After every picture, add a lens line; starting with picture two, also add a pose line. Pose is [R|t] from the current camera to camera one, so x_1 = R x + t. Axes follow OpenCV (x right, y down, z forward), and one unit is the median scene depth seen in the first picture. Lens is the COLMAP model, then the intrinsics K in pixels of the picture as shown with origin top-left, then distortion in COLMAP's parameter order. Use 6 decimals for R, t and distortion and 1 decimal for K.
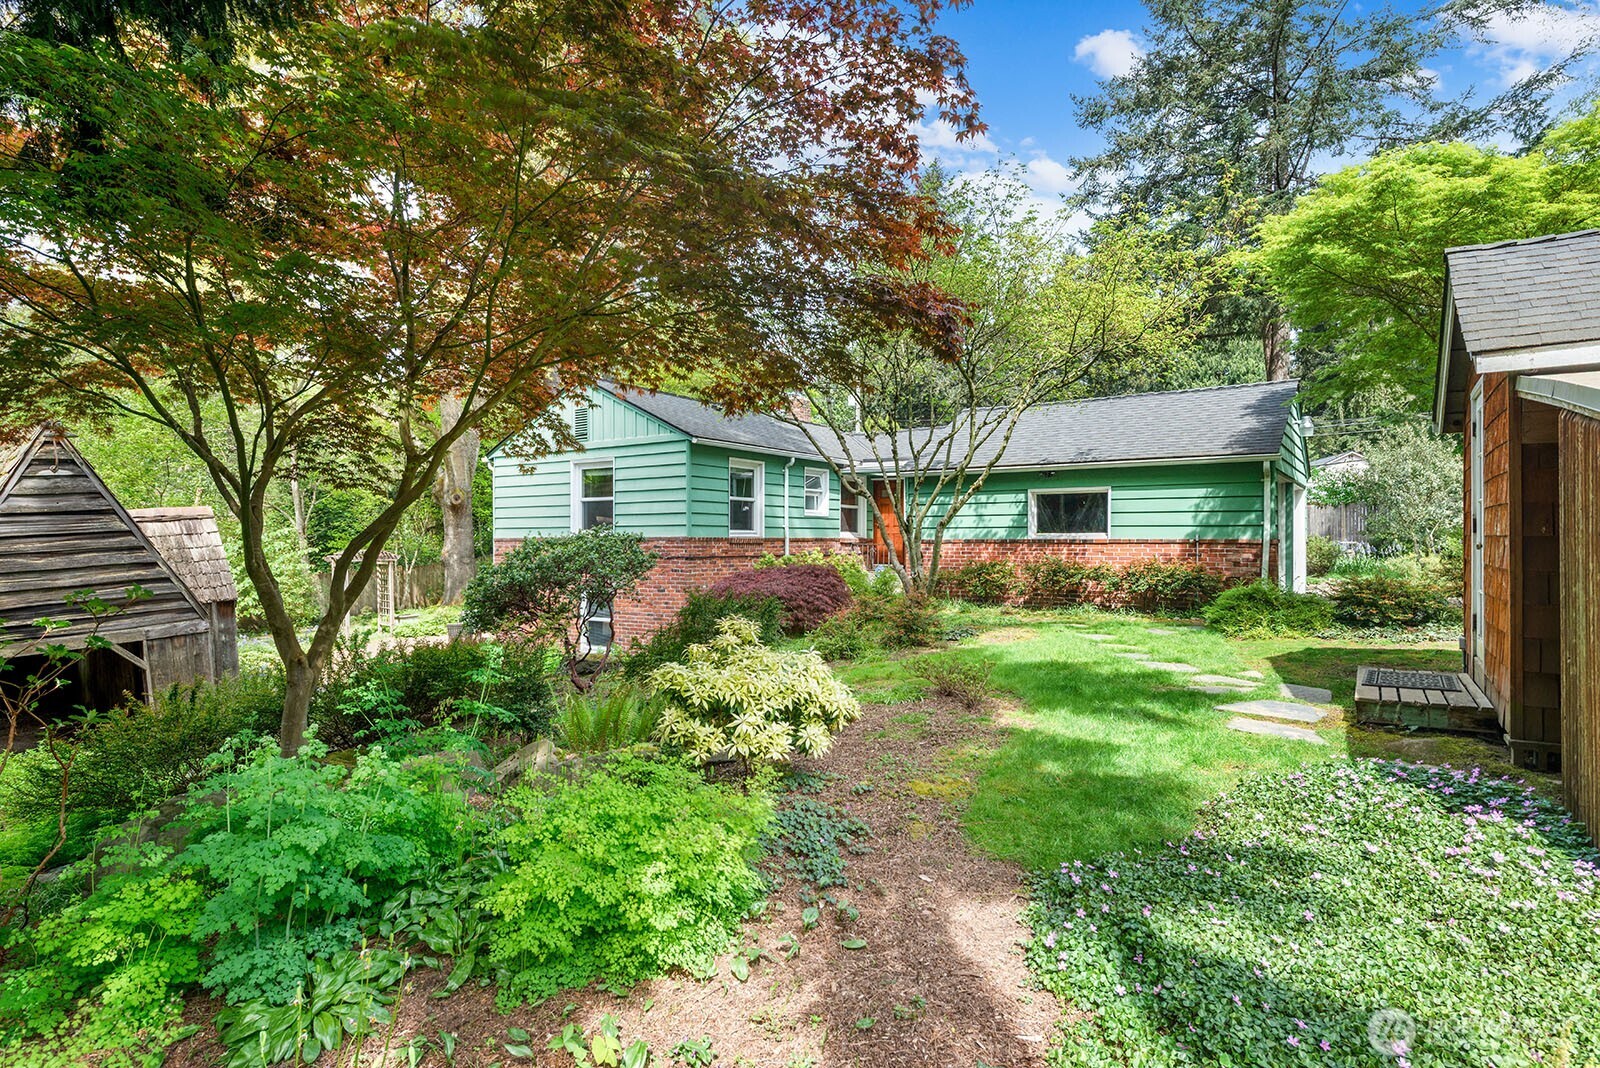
lens RADIAL K [[887.8, 0, 802.6], [0, 887.8, 539.2], [0, 0, 1]] dist [0.003818, 0.001704]
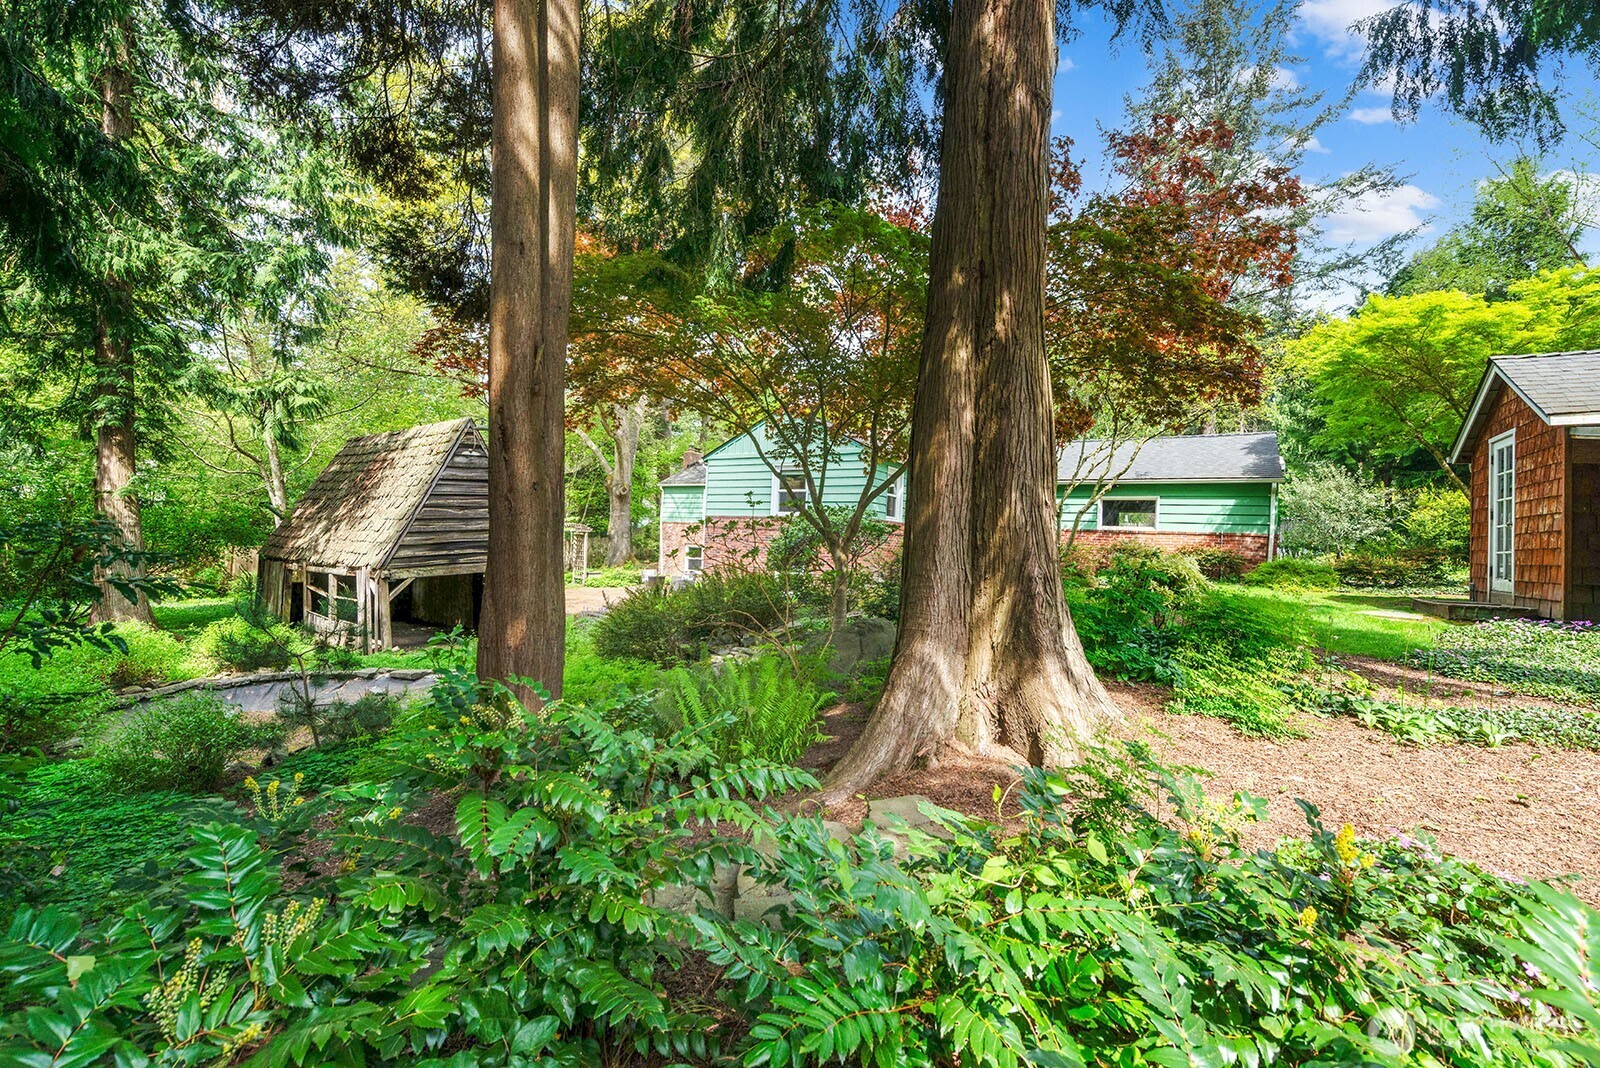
lens RADIAL K [[674.7, 0, 799.4], [0, 674.7, 521.5], [0, 0, 1]] dist [-0.001542, -0.000209]
pose [[0.998793, 0.045358, 0.018856, -0.290609], [-0.044826, 0.998611, -0.027698, 0.043621], [-0.020086, 0.026819, 0.999438, -0.130299]]
